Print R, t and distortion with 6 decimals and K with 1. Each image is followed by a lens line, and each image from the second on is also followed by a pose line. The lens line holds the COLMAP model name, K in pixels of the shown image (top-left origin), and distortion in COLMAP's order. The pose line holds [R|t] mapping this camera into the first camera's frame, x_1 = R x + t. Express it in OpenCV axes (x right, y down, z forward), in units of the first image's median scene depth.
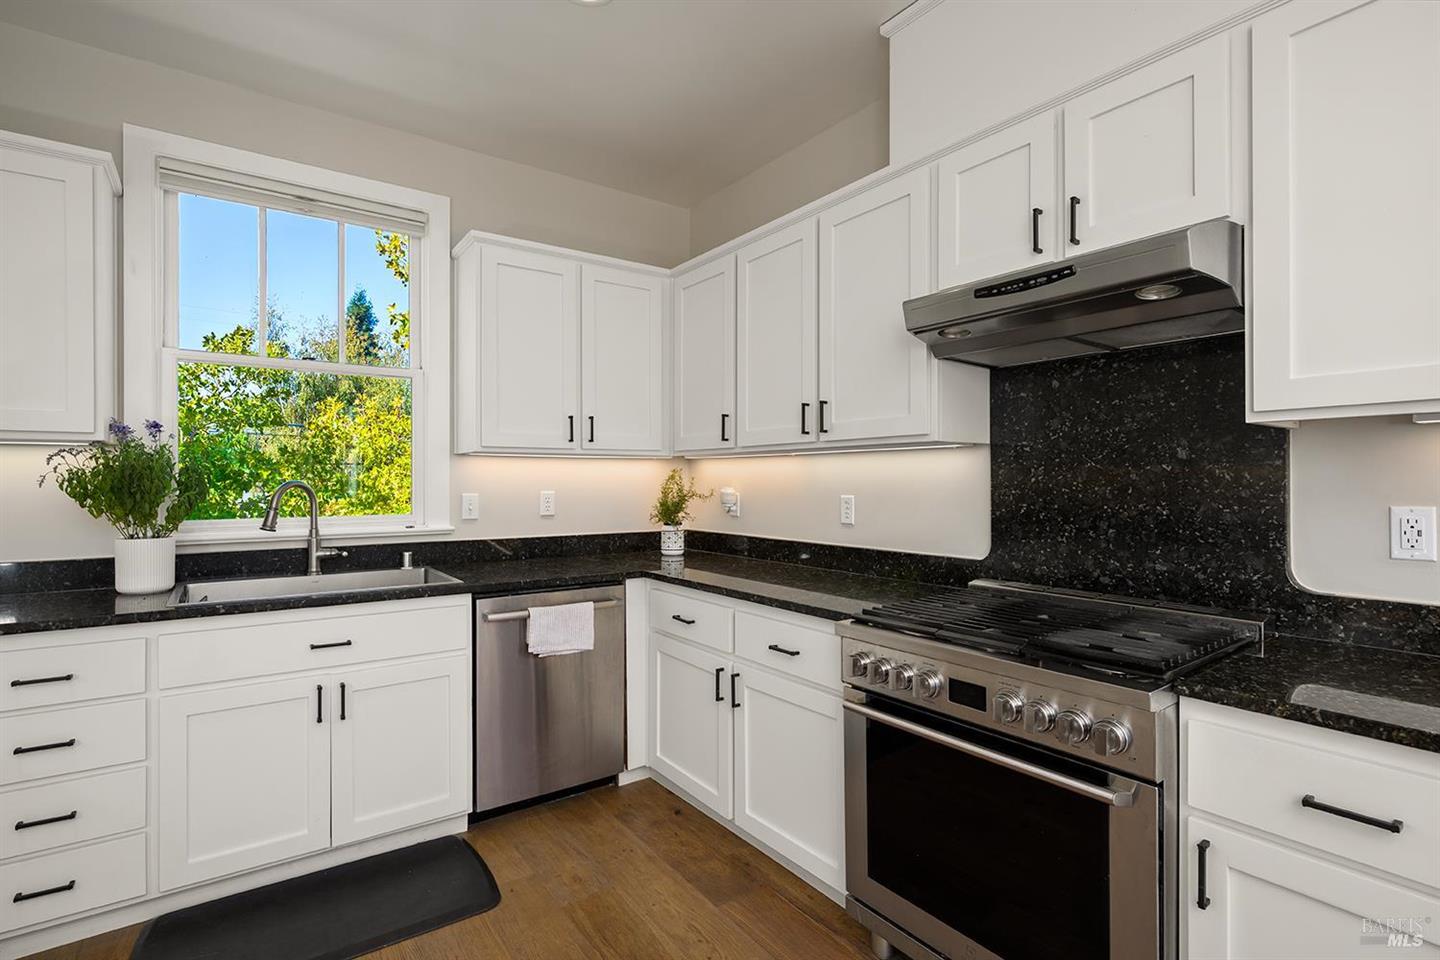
lens RADIAL K [[693.8, 0, 720.0], [0, 693.8, 480.0], [0, 0, 1]] dist [-0.000934, 0.000408]
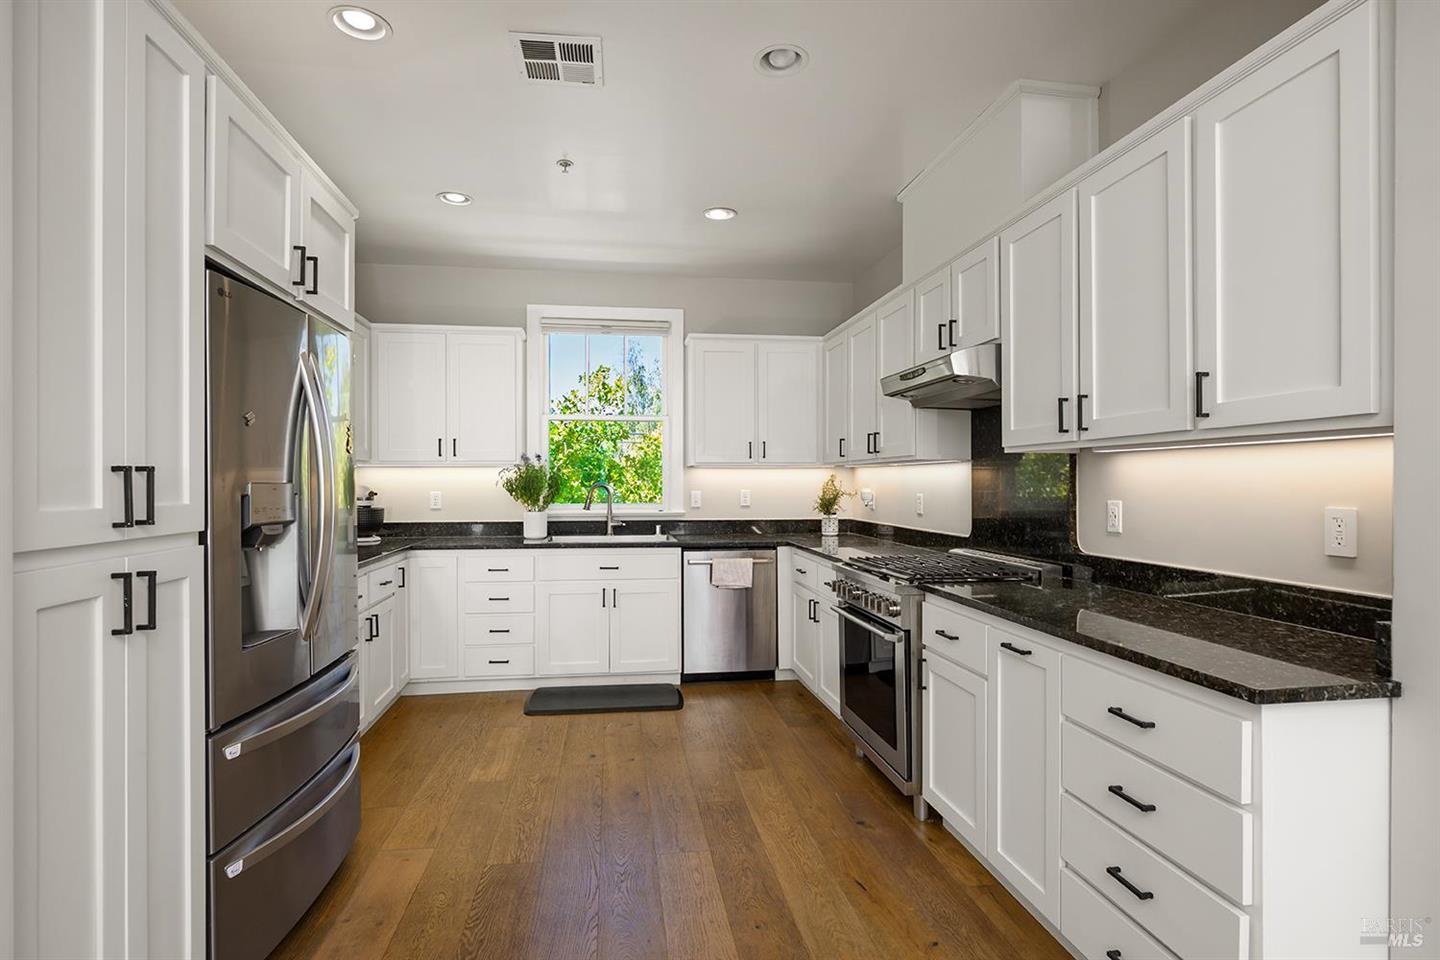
lens RADIAL K [[768.6, 0, 720.0], [0, 768.6, 480.0], [0, 0, 1]] dist [-0.000098, 0.000011]
pose [[0.887769, 0.000313, -0.460290, 0.588215], [0.000368, 0.999999, 0.001390, -0.009841], [0.460290, -0.001403, 0.887767, -0.640092]]
